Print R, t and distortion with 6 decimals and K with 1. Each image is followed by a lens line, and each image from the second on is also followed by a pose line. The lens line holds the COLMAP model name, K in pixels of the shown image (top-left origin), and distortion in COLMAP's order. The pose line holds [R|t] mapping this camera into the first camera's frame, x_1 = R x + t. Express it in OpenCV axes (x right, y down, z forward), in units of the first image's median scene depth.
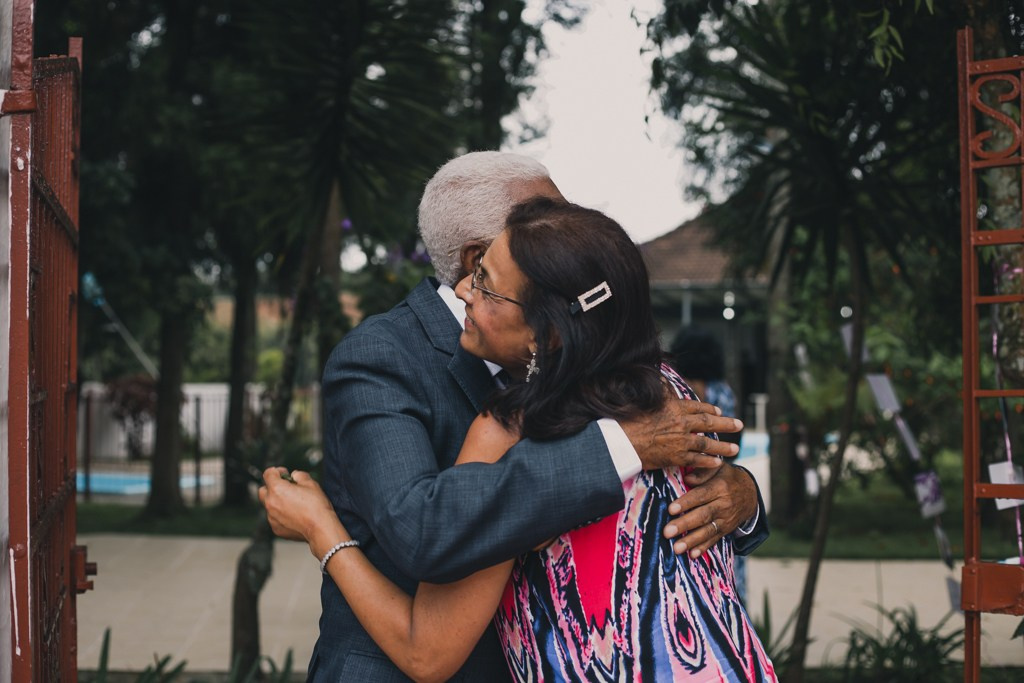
lens RADIAL K [[1510.0, 0, 511.3], [0, 1510.0, 330.5], [0, 0, 1]] dist [-0.101901, -0.093281]
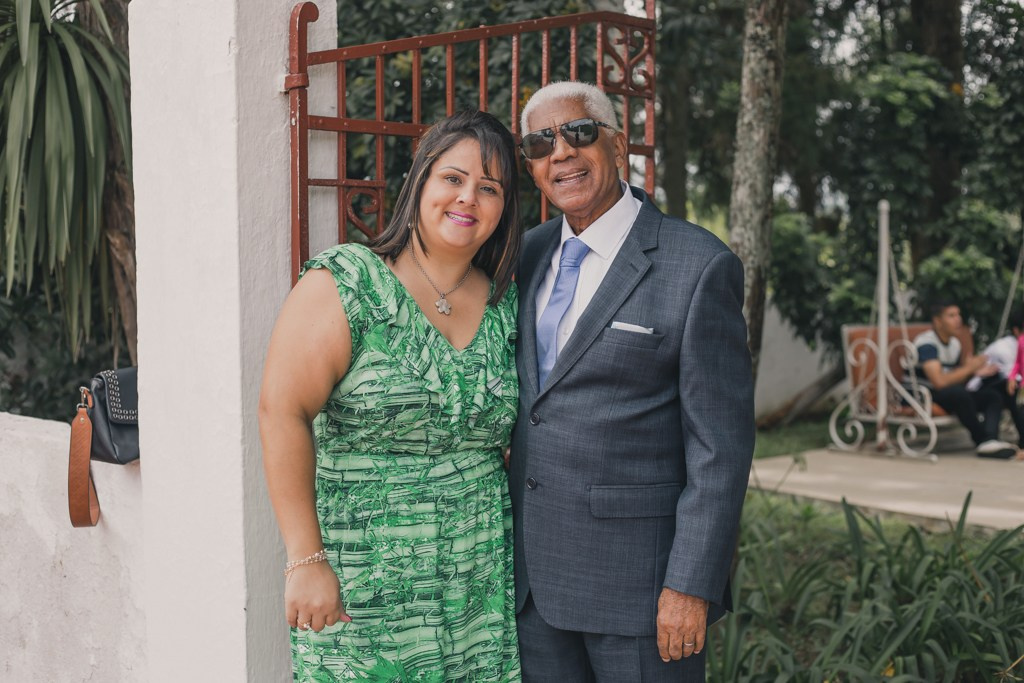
lens RADIAL K [[1510.0, 0, 511.3], [0, 1510.0, 330.5], [0, 0, 1]] dist [-0.101901, -0.093281]
pose [[0.592381, 0.046736, -0.804301, 0.185856], [0.015591, 0.997464, 0.069443, 0.000319], [0.805507, -0.053677, 0.590150, 0.039785]]
